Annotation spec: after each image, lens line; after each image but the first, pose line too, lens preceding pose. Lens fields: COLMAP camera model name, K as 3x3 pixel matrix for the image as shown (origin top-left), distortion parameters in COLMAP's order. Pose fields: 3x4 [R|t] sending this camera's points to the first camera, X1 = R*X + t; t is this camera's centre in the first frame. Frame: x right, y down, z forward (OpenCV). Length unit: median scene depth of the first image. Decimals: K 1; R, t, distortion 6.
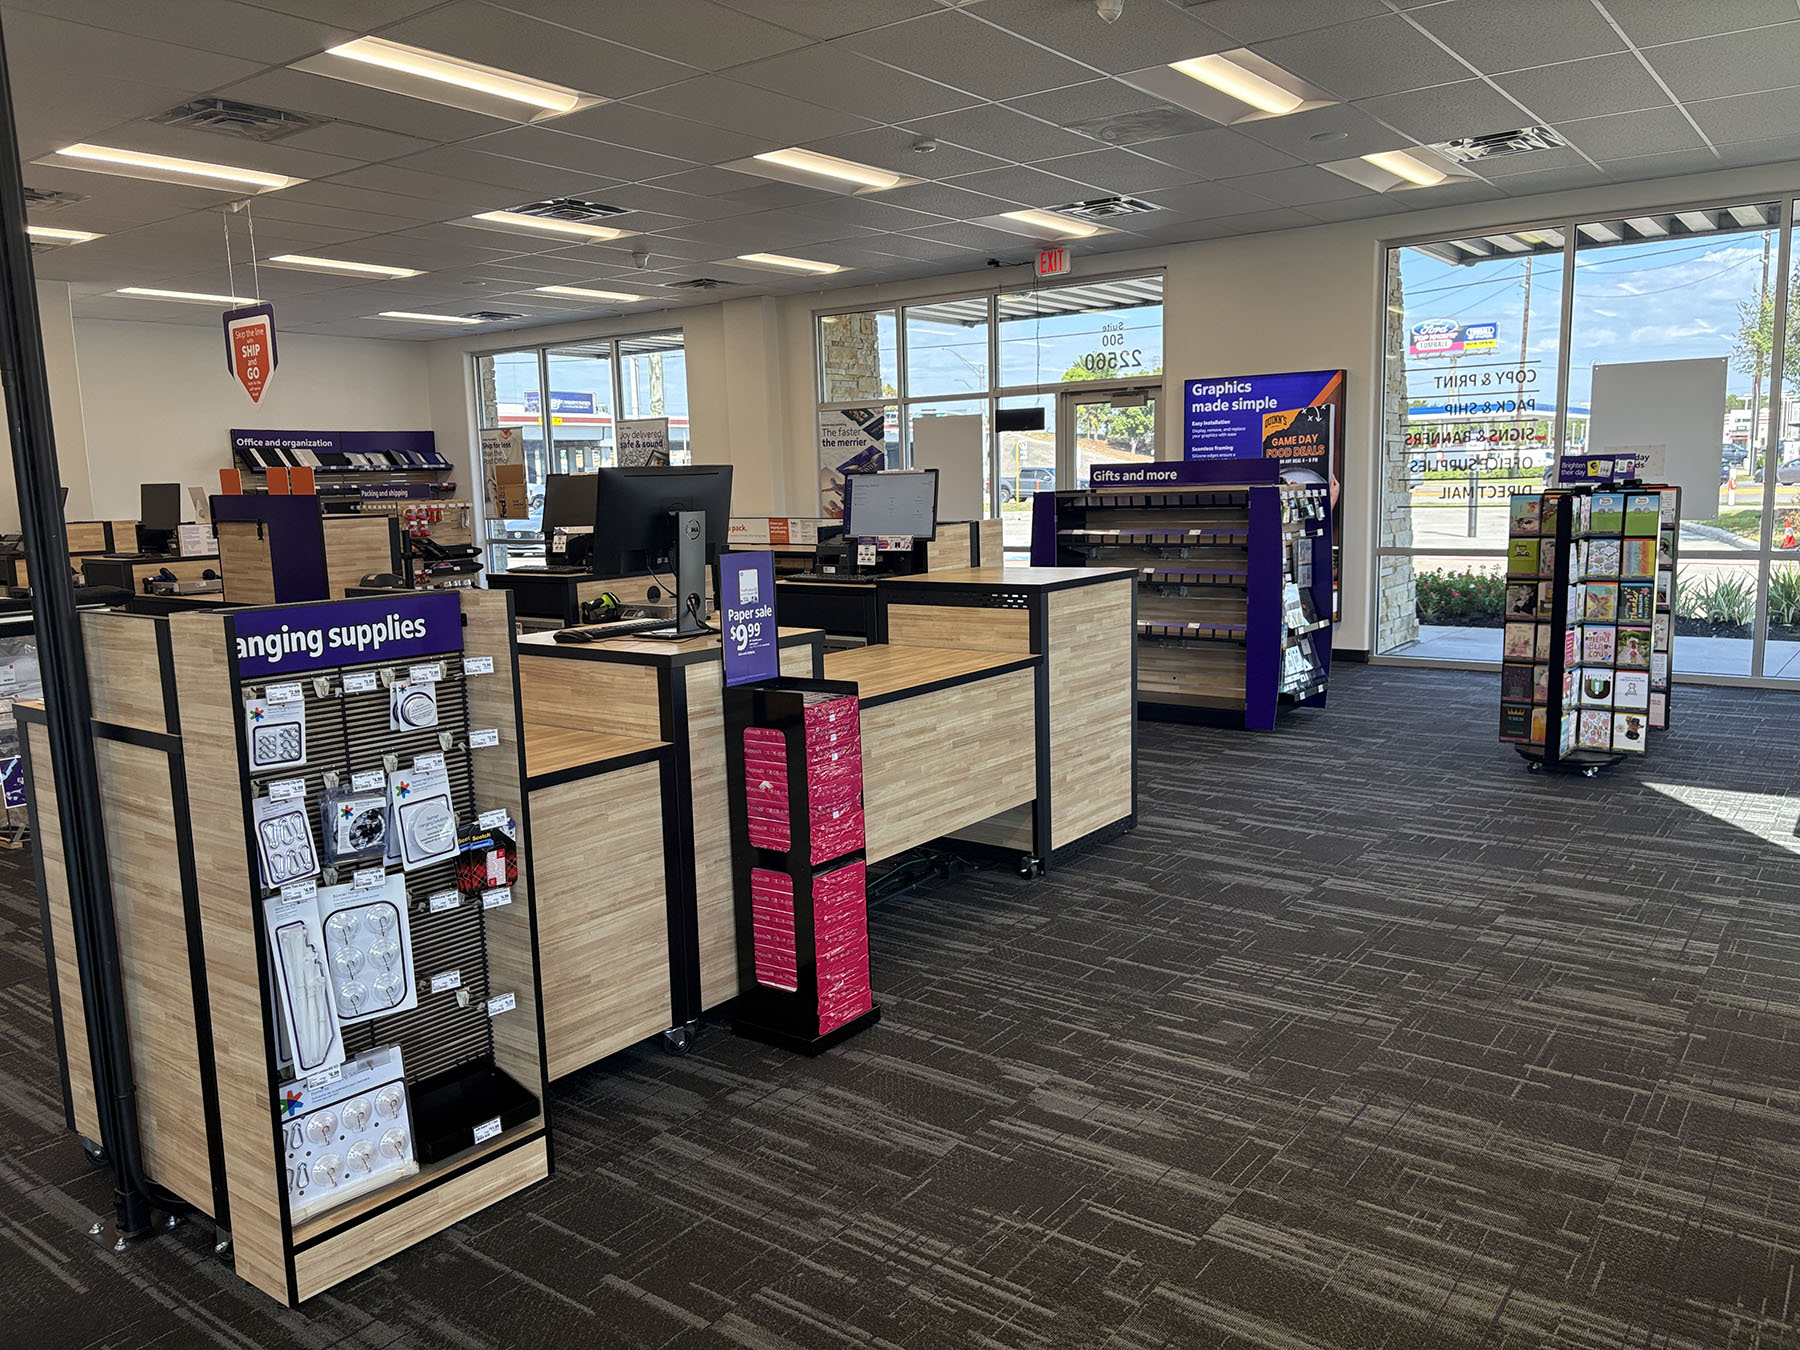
lens RADIAL K [[1362.3, 0, 901.9], [0, 1362.3, 676.2], [0, 0, 1]] dist [0.046098, -0.043201]
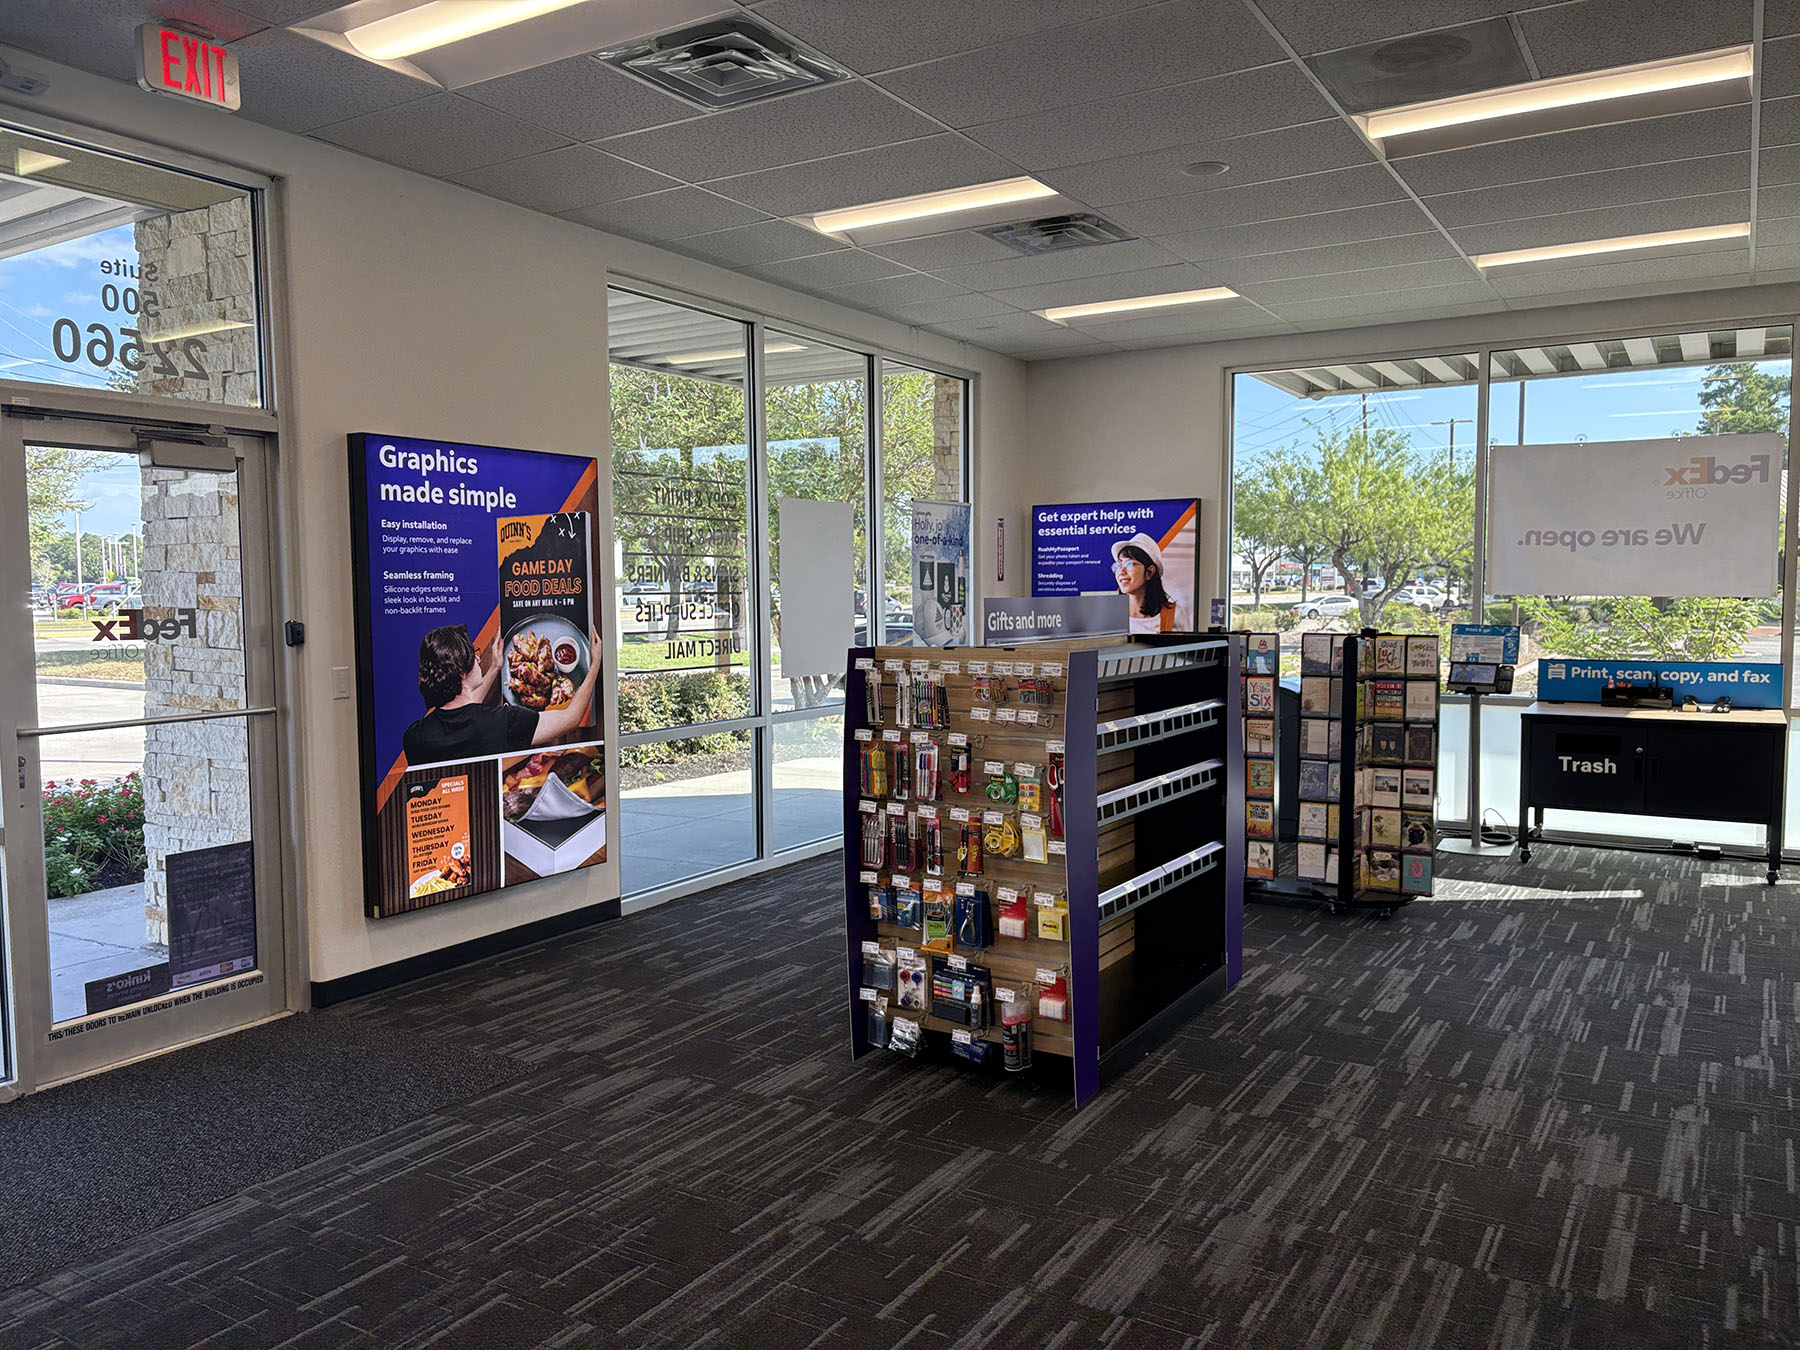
lens RADIAL K [[1369.6, 0, 900.0], [0, 1369.6, 675.0], [0, 0, 1]] dist [0.039612, -0.007966]
pose [[-0.091205, -0.038121, 0.995102, -0.642943], [0.155833, 0.986410, 0.052071, -0.281335], [-0.983564, 0.159819, -0.084025, 1.902949]]
